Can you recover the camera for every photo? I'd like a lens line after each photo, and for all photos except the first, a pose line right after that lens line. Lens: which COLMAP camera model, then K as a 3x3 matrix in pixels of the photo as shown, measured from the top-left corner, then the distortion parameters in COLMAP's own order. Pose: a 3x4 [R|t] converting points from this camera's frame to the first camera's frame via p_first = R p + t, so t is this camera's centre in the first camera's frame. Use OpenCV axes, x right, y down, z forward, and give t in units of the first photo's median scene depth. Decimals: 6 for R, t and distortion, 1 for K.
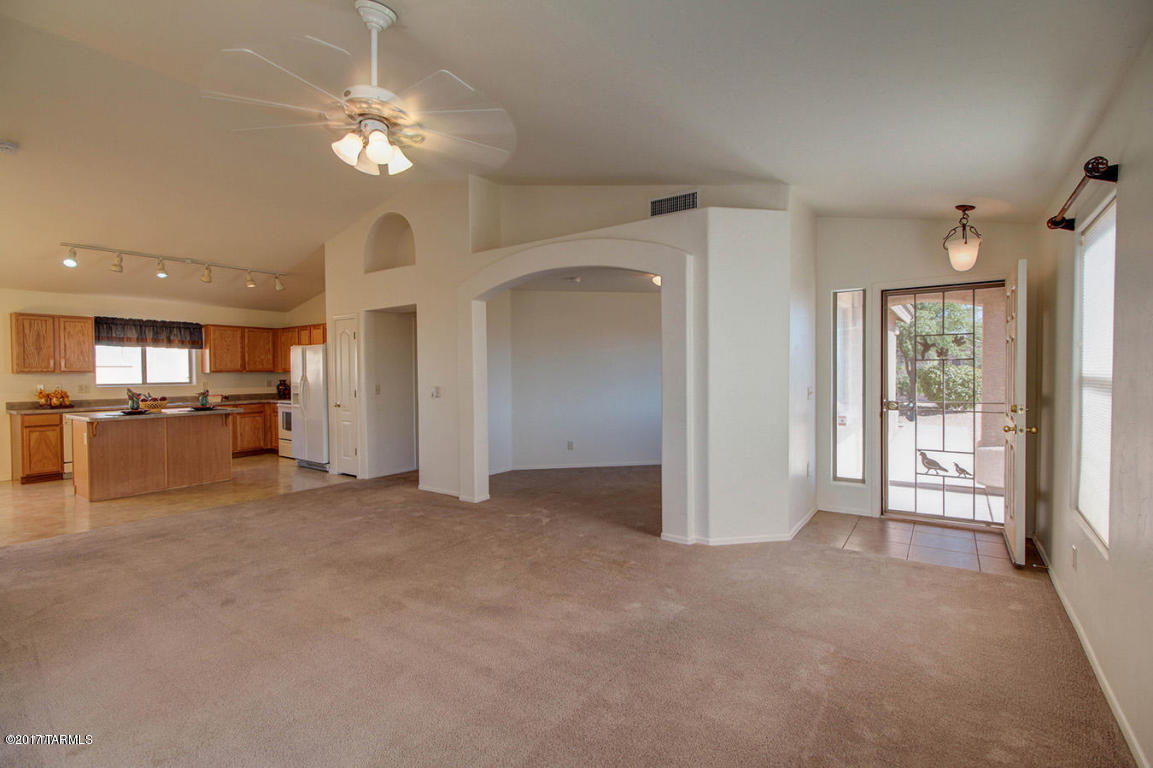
lens RADIAL K [[526.5, 0, 571.7], [0, 526.5, 380.3], [0, 0, 1]] dist [0.001581, 0.000046]
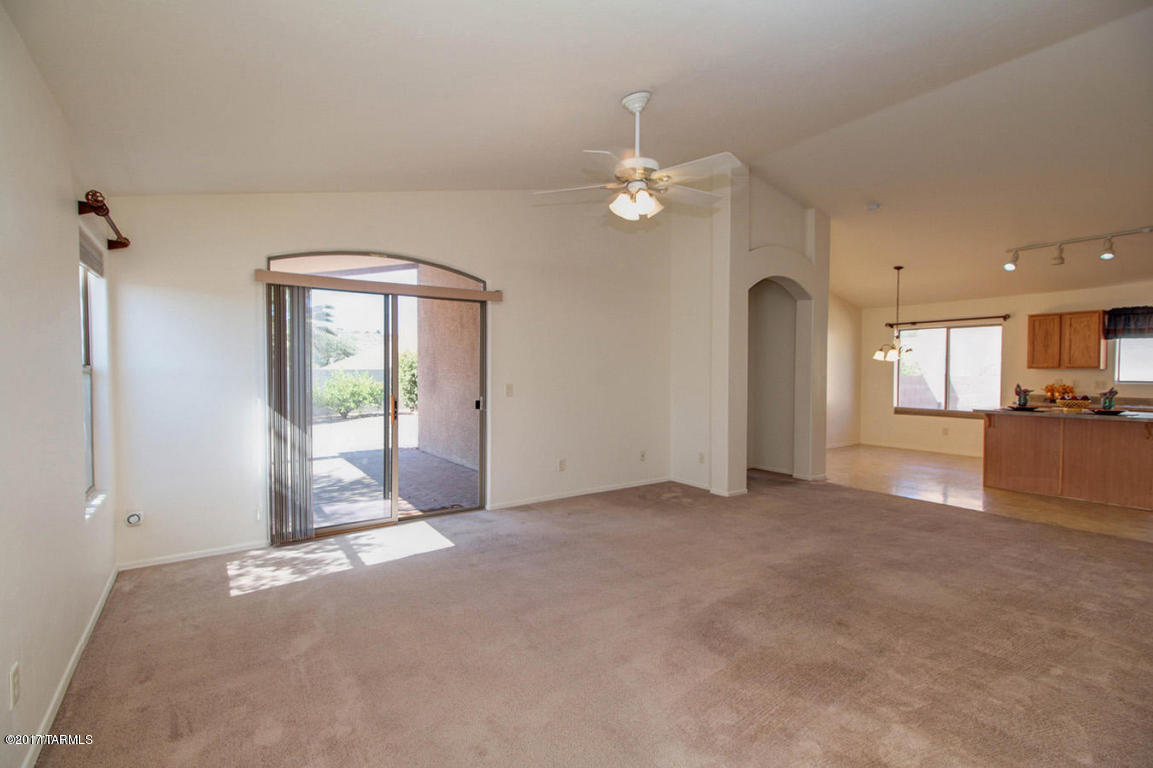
lens RADIAL K [[526.5, 0, 572.1], [0, 526.5, 382.4], [0, 0, 1]] dist [0.001581, 0.000046]
pose [[-0.342793, 0.029262, -0.938955, 0.334763], [-0.015694, 0.999197, 0.036869, -0.009955], [0.939280, 0.027374, -0.342059, 0.460655]]
